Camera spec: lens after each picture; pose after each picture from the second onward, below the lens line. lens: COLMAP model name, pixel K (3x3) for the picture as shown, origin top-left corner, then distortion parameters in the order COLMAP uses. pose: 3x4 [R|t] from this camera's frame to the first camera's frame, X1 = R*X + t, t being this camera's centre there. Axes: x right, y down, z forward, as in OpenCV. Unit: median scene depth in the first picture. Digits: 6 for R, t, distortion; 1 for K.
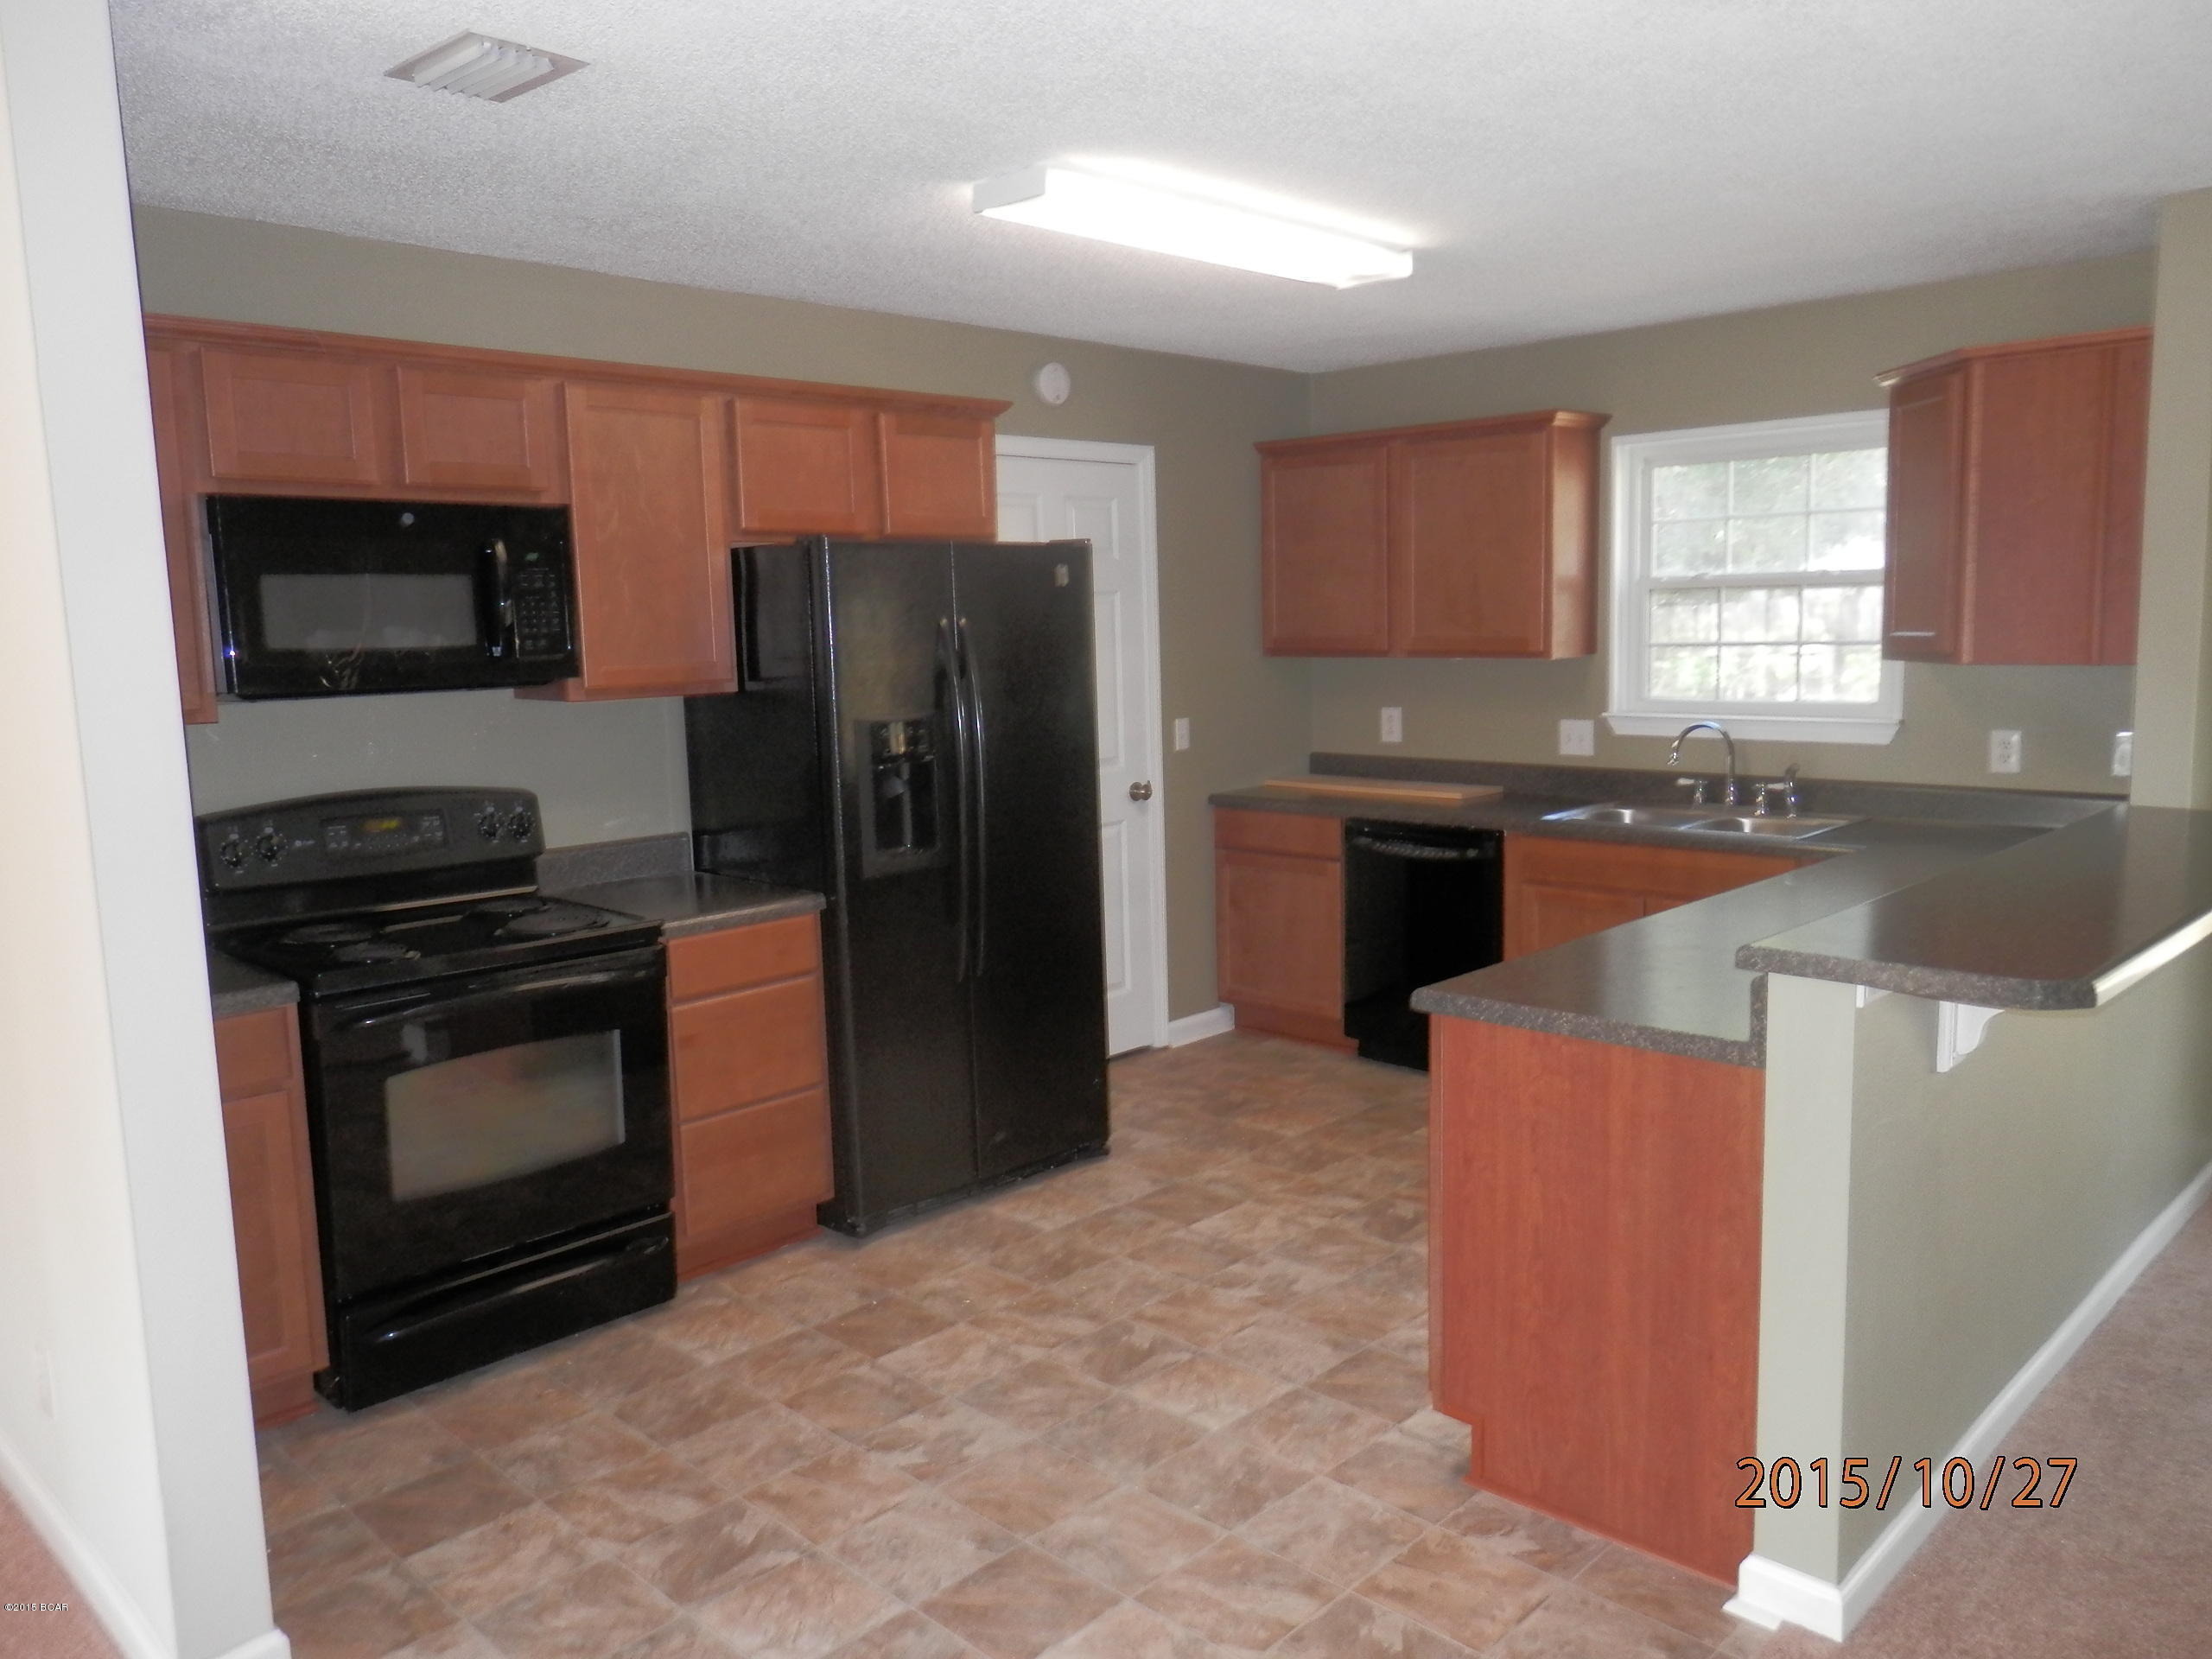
lens RADIAL K [[1651.9, 0, 1118.5], [0, 1651.9, 824.0], [0, 0, 1]] dist [-0.016356, 0.017960]
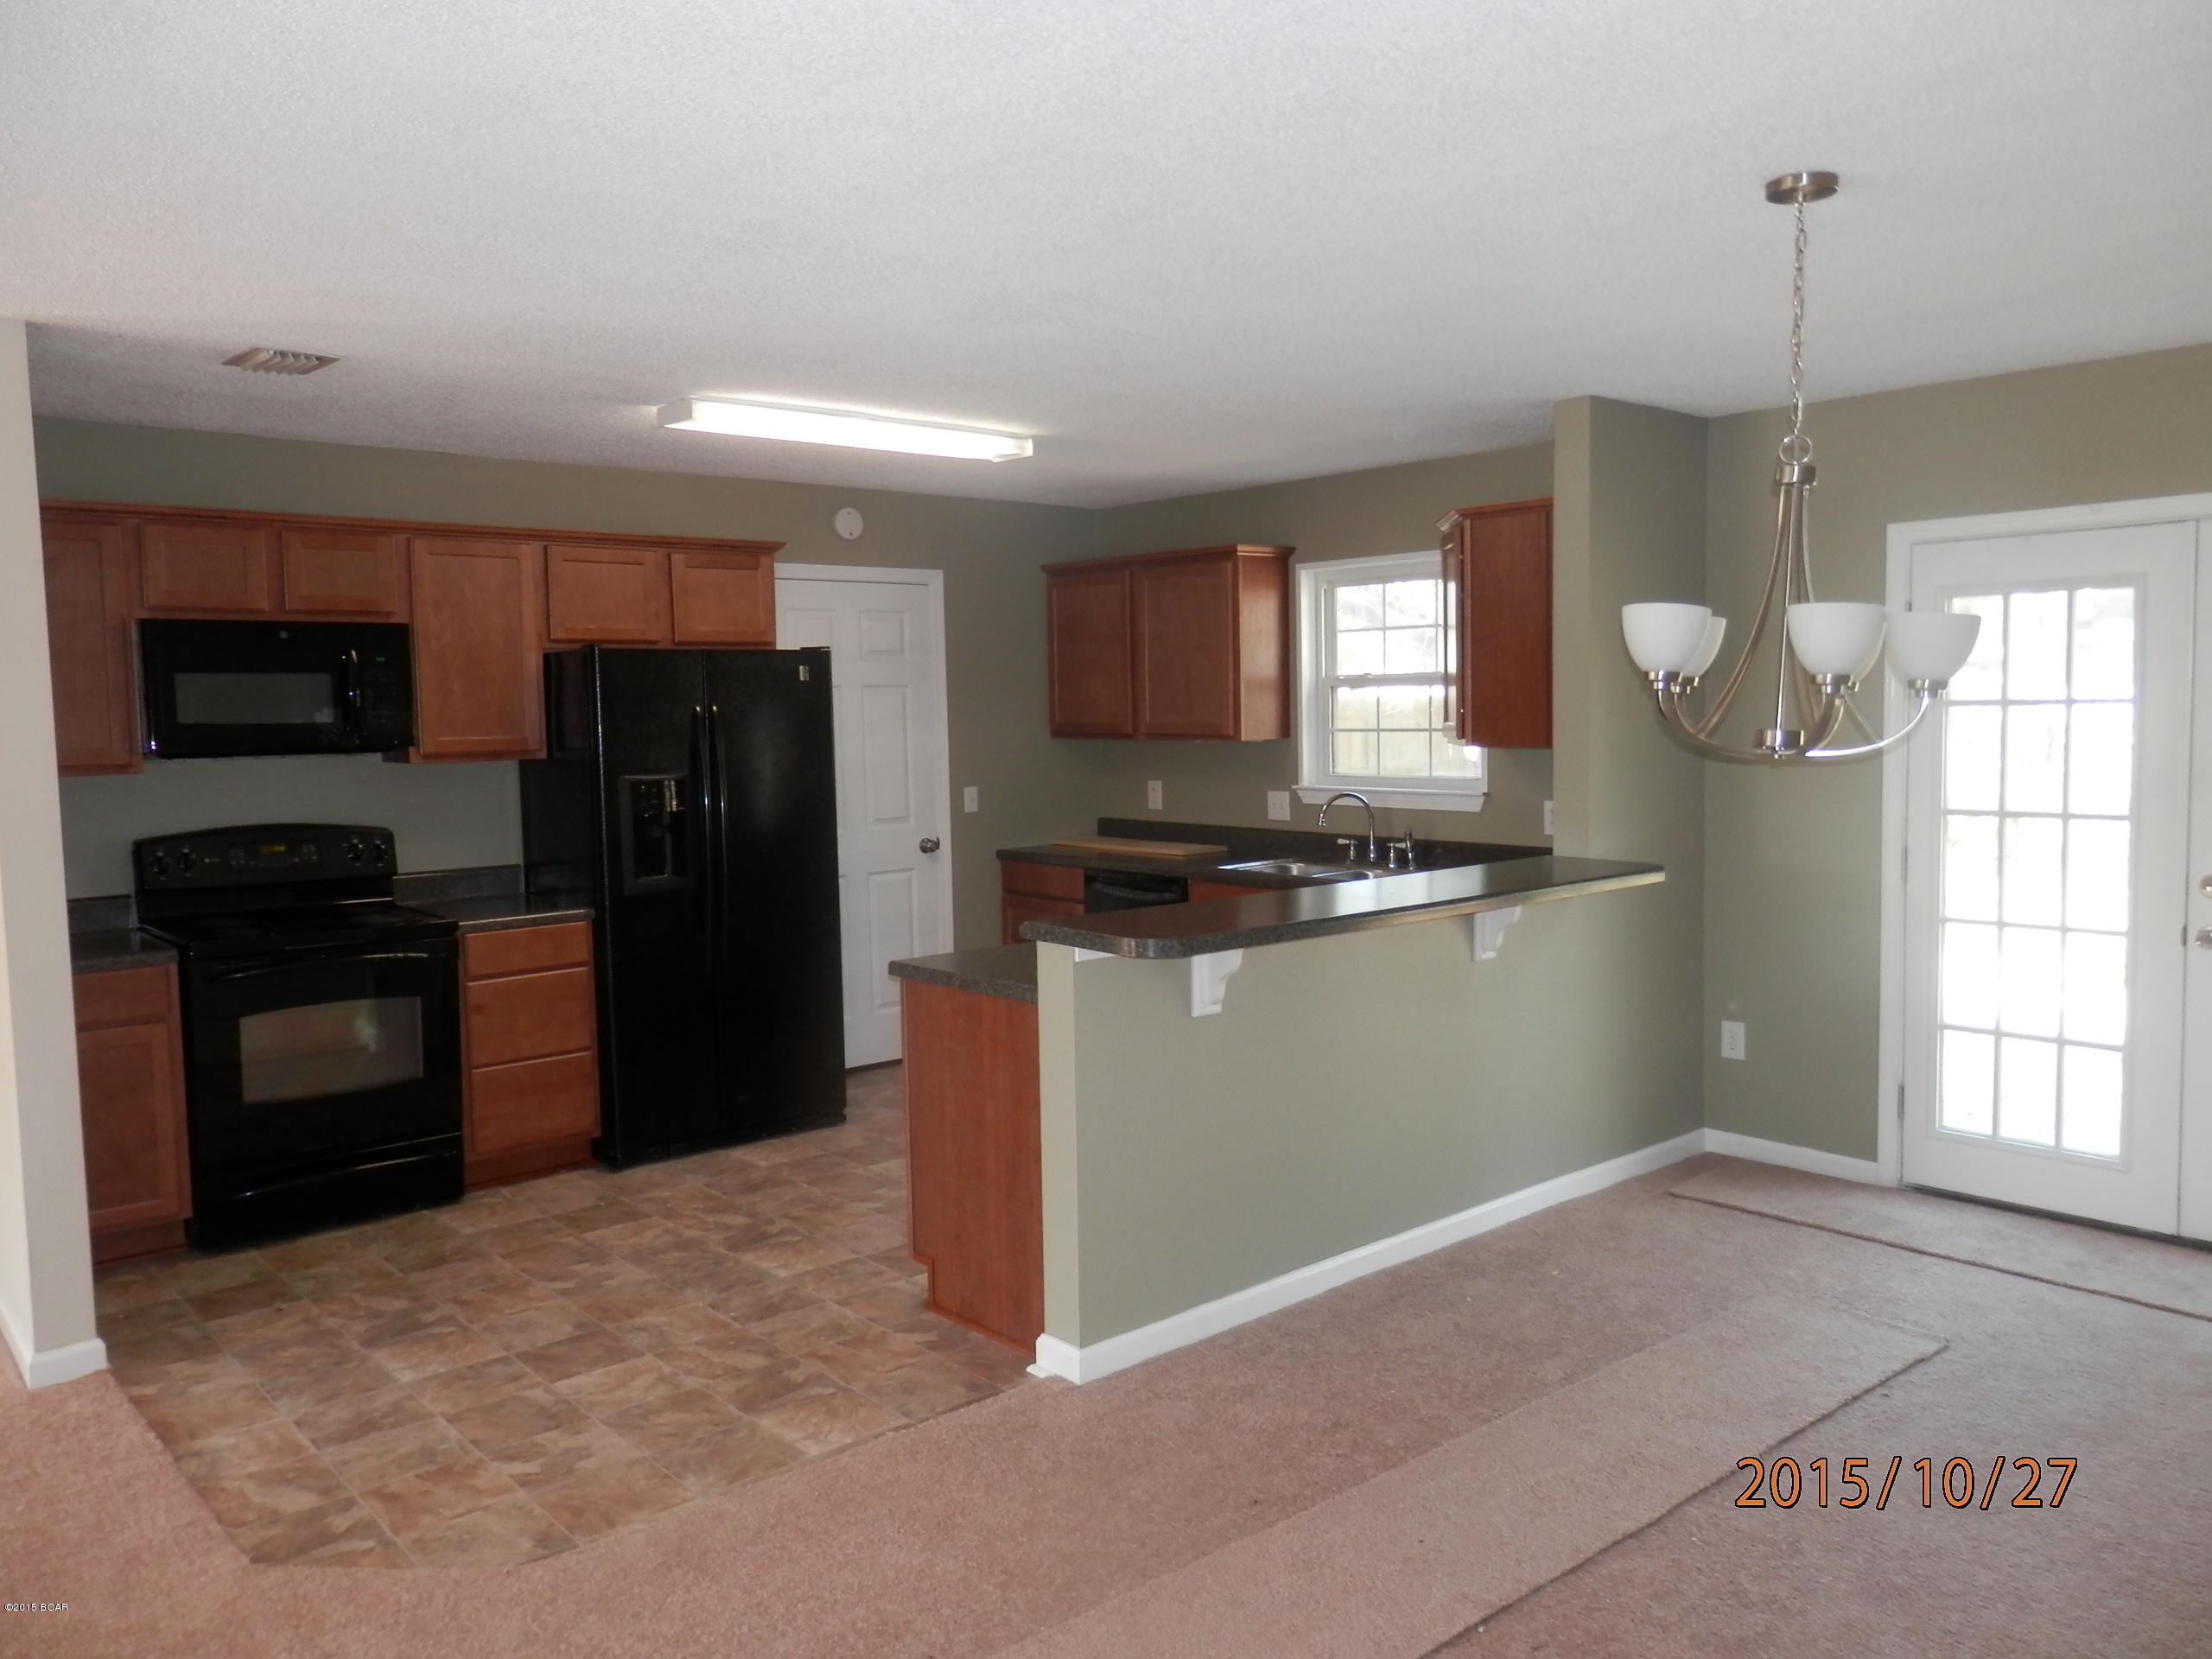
lens RADIAL K [[1651.9, 0, 1121.6], [0, 1651.9, 827.2], [0, 0, 1]] dist [-0.016356, 0.017960]
pose [[0.997188, 0.013545, -0.073712, 0.359816], [-0.017068, 0.998732, -0.047369, 0.034304], [0.072977, 0.048494, 0.996154, -0.329878]]
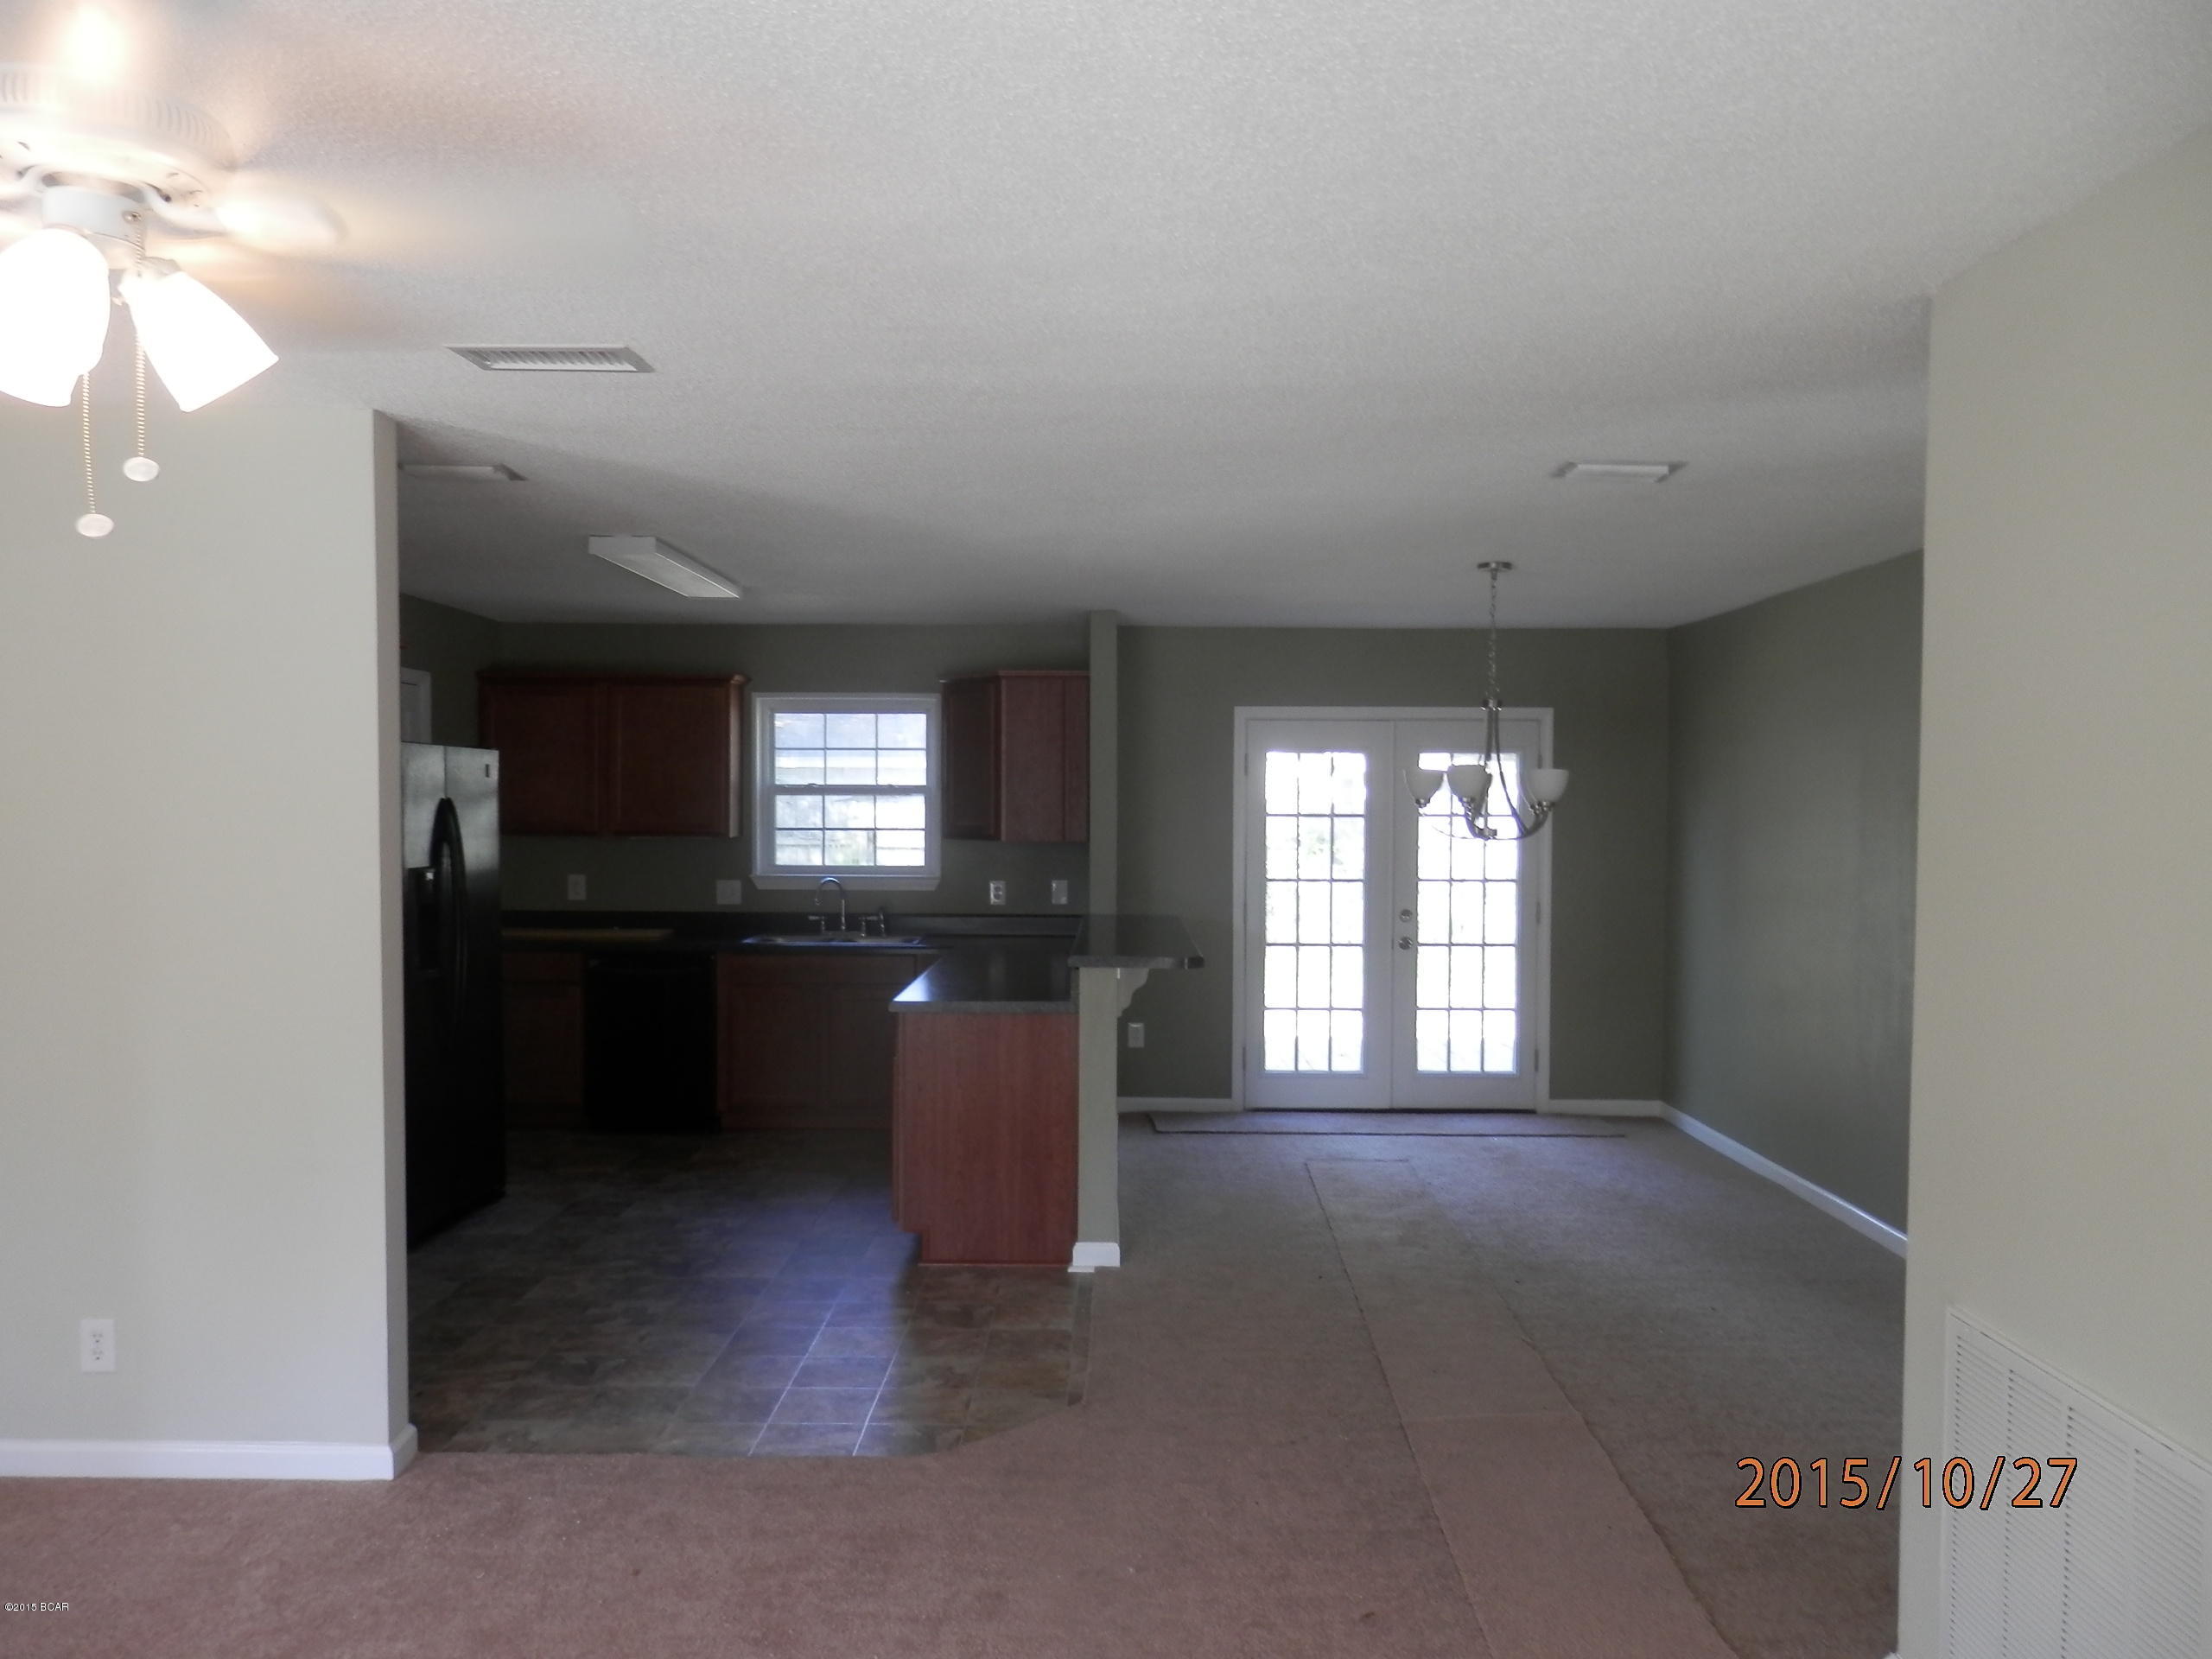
lens RADIAL K [[1651.9, 0, 1120.4], [0, 1651.9, 845.6], [0, 0, 1]] dist [-0.016356, 0.017960]
pose [[0.721612, 0.008742, 0.692242, -0.693247], [0.063939, 0.994805, -0.079215, 0.064022], [-0.689338, 0.101424, 0.717304, -0.416333]]
